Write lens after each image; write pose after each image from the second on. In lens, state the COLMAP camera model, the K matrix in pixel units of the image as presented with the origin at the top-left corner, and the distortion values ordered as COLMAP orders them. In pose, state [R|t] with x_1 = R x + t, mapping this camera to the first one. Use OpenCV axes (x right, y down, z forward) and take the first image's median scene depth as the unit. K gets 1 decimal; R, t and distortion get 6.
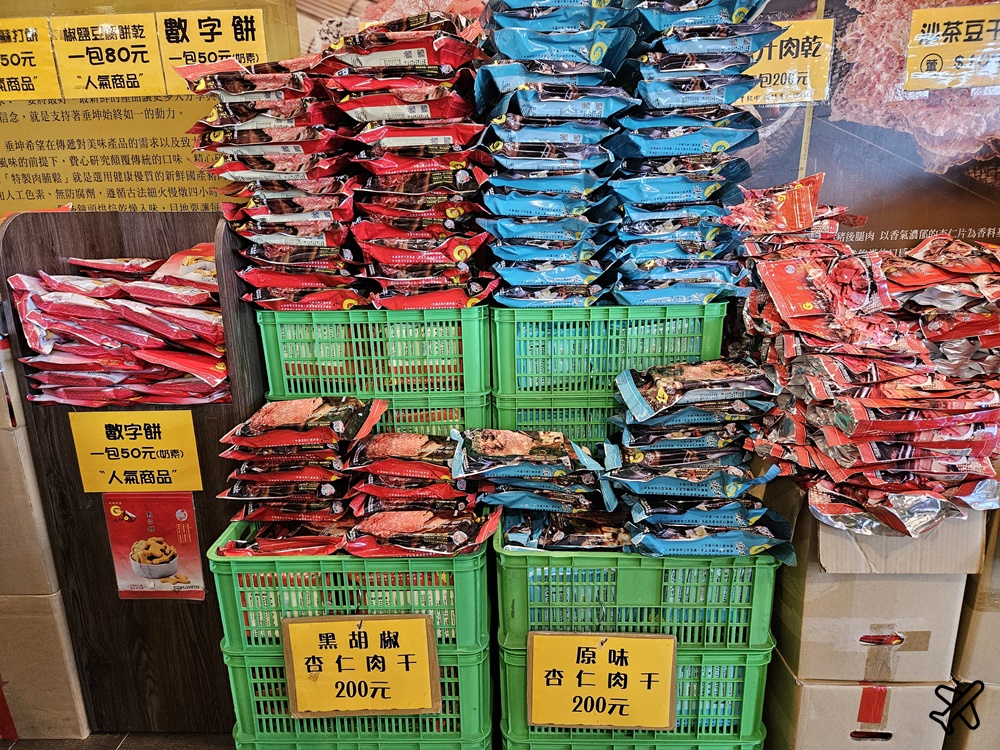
lens RADIAL K [[663.9, 0, 500.2], [0, 663.9, 379.4], [0, 0, 1]] dist [0.060467, -0.048574]
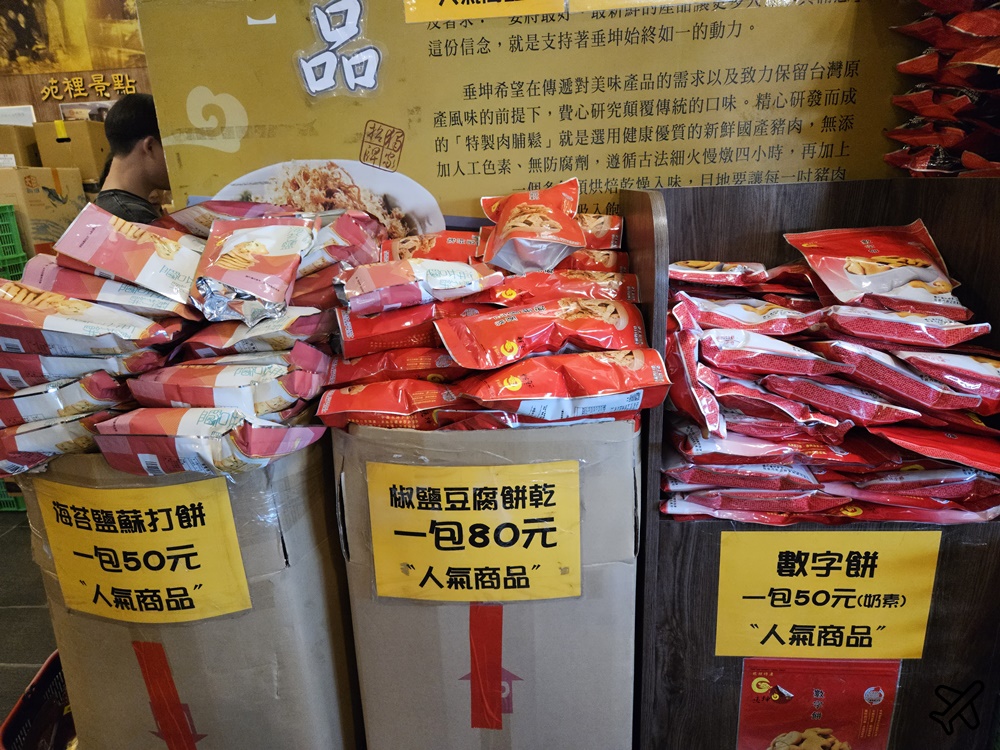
lens RADIAL K [[663.9, 0, 500.0], [0, 663.9, 376.5], [0, 0, 1]] dist [0.060467, -0.048574]
pose [[0.998984, -0.007772, -0.044393, -0.679567], [0.009139, 0.999488, 0.030675, -0.089637], [0.044131, -0.031050, 0.998543, 0.346892]]
